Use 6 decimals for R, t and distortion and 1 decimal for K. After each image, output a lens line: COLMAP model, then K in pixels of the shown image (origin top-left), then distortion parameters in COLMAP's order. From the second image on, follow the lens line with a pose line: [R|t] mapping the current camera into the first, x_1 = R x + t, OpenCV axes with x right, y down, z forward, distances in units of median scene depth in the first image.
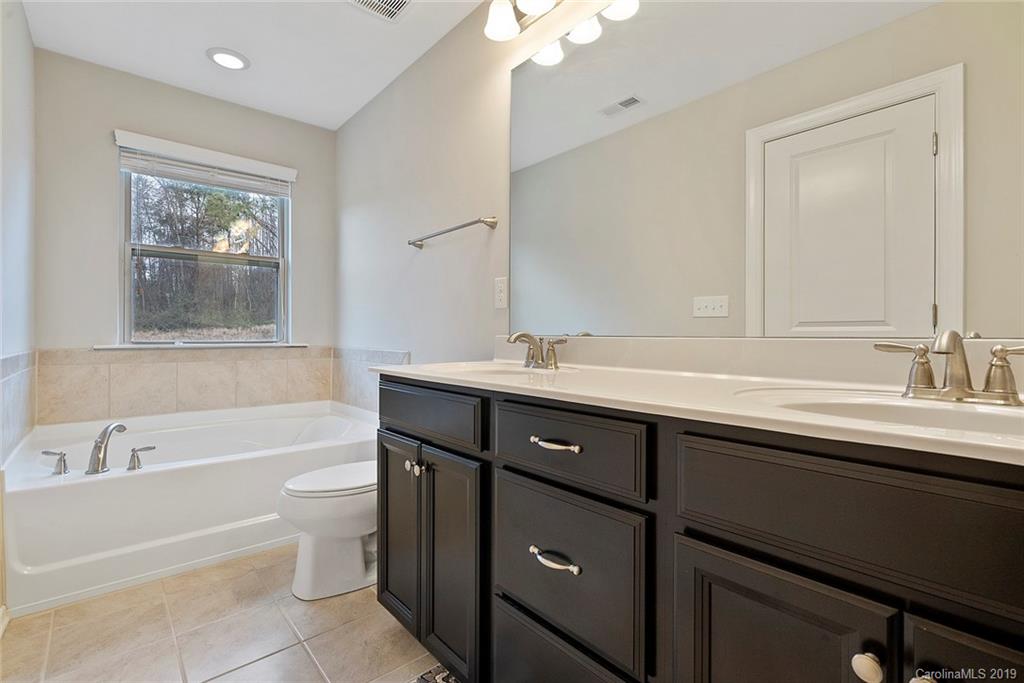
lens RADIAL K [[472.7, 0, 508.5], [0, 472.7, 334.4], [0, 0, 1]] dist [-0.007272, 0.002009]
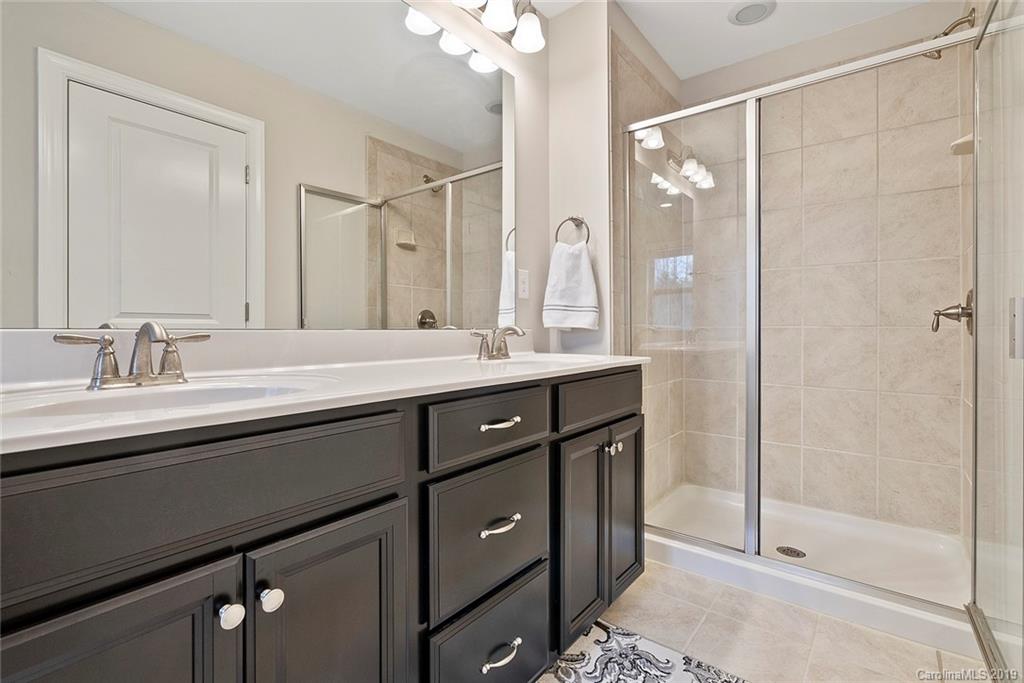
lens RADIAL K [[472.7, 0, 506.2], [0, 472.7, 341.4], [0, 0, 1]] dist [-0.007272, 0.002009]
pose [[-0.188781, -0.027767, 0.981627, -0.700578], [-0.006496, 0.999614, 0.027026, 0.001122], [-0.981998, -0.001274, -0.188889, 0.824683]]
